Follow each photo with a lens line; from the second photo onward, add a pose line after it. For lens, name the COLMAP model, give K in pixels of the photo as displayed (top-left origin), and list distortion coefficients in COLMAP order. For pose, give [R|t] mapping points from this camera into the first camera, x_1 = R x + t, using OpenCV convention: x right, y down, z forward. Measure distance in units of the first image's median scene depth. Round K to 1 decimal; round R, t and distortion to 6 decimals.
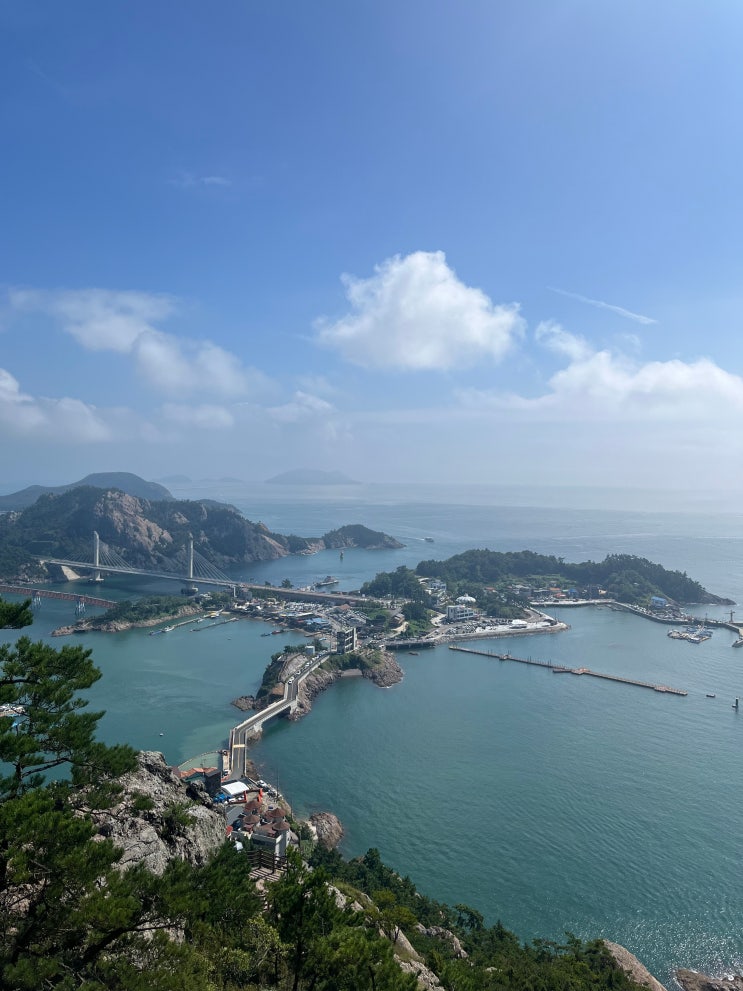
lens RADIAL K [[808.9, 0, 393.3], [0, 808.9, 457.0], [0, 0, 1]] dist [0.034659, -0.040909]
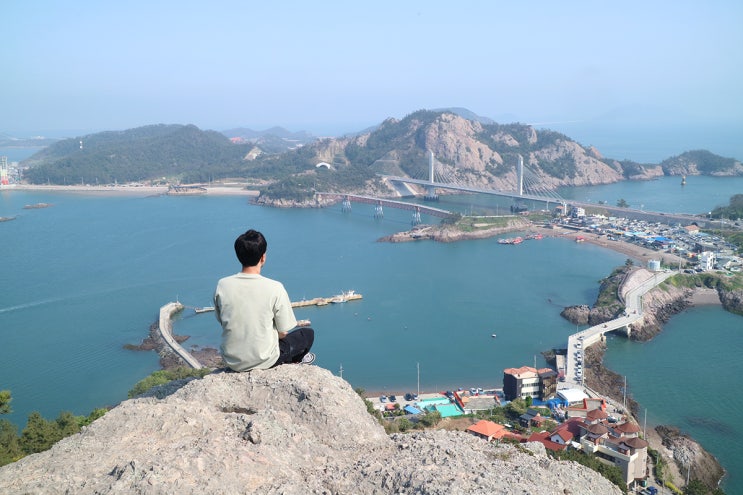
lens RADIAL K [[681.4, 0, 370.7], [0, 681.4, 254.0], [0, 0, 1]] dist [-0.012758, 0.016588]
pose [[0.900040, 0.054434, -0.432395, -0.049378], [0.016177, 0.987312, 0.157966, 0.083485], [0.435508, -0.149170, 0.887739, 0.166787]]
